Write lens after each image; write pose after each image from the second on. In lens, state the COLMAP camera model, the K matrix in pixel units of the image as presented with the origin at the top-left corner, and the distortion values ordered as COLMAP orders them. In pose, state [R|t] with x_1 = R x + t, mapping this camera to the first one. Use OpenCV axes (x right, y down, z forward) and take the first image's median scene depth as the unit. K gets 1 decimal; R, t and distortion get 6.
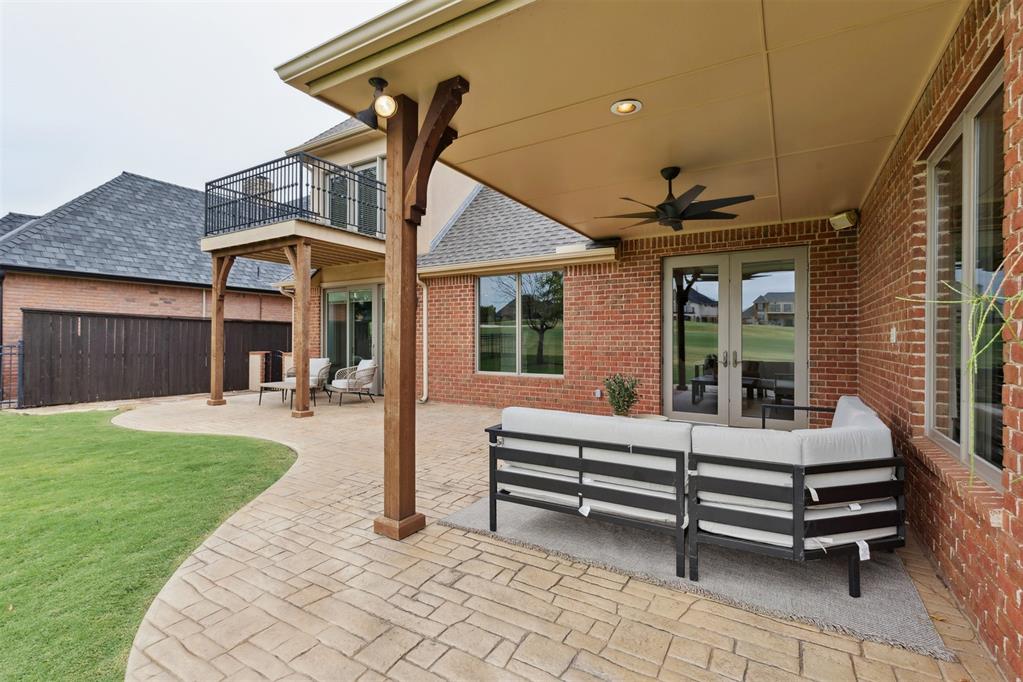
lens RADIAL K [[462.3, 0, 519.0], [0, 462.3, 337.6], [0, 0, 1]] dist [0.006847, -0.002242]
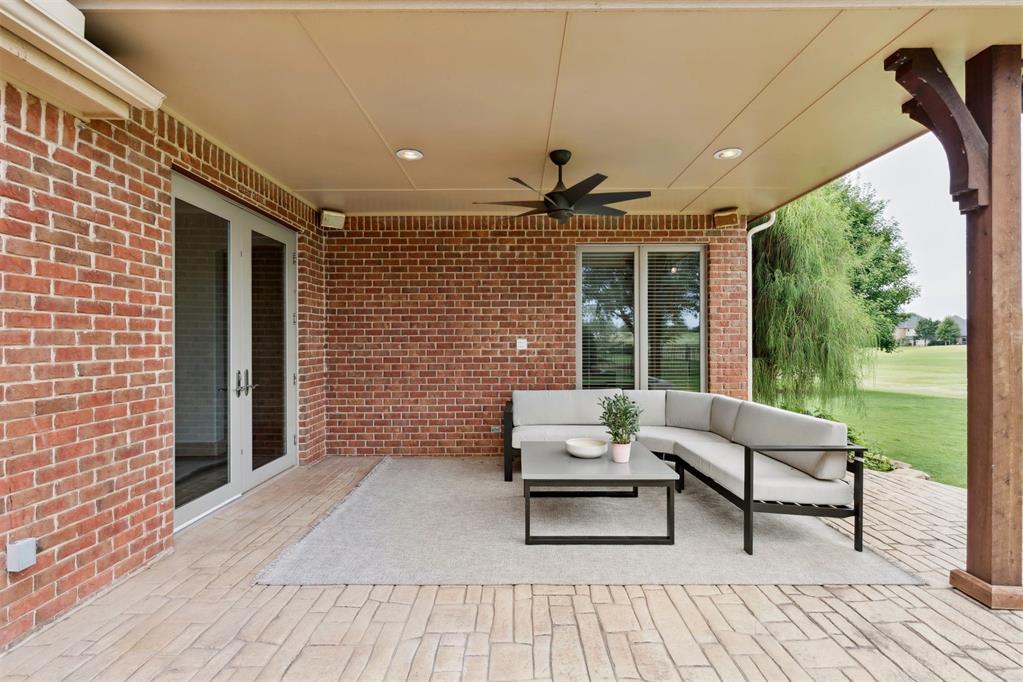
lens RADIAL K [[462.3, 0, 527.0], [0, 462.3, 347.1], [0, 0, 1]] dist [0.006847, -0.002242]
pose [[-0.509667, -0.009948, 0.860314, -0.231400], [0.000427, 0.999930, 0.011816, -0.007436], [-0.860372, 0.006389, -0.509627, 0.905765]]
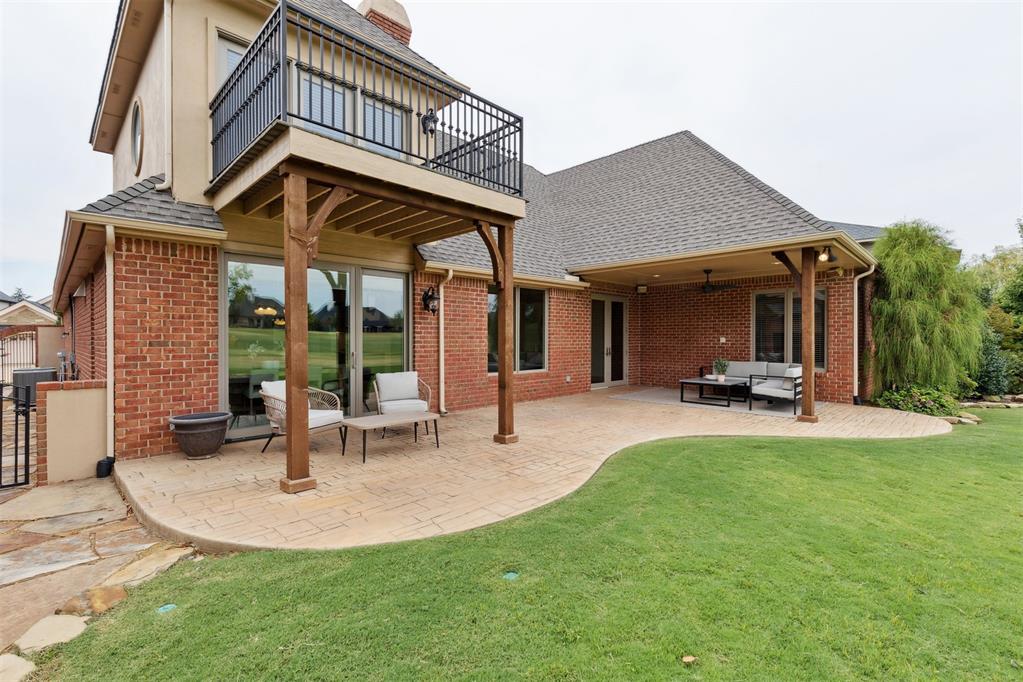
lens RADIAL K [[462.3, 0, 525.9], [0, 462.3, 337.1], [0, 0, 1]] dist [0.006847, -0.002242]
pose [[0.222842, -0.003067, 0.974850, -1.309103], [-0.003713, 0.999985, 0.003995, -0.017315], [-0.974848, -0.004509, 0.222827, 0.832990]]
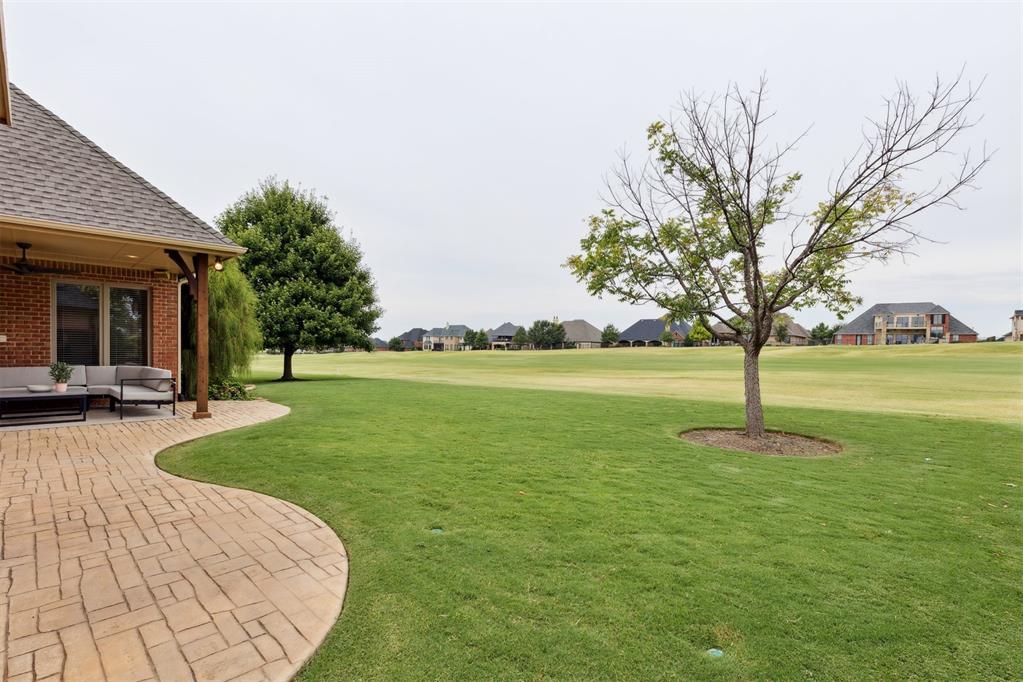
lens RADIAL K [[462.3, 0, 512.2], [0, 462.3, 367.4], [0, 0, 1]] dist [0.006847, -0.002242]
pose [[-0.969902, -0.034208, 0.241082, -1.132577], [-0.024909, 0.998827, 0.041516, -0.011535], [-0.242219, 0.034261, -0.969616, 1.366153]]
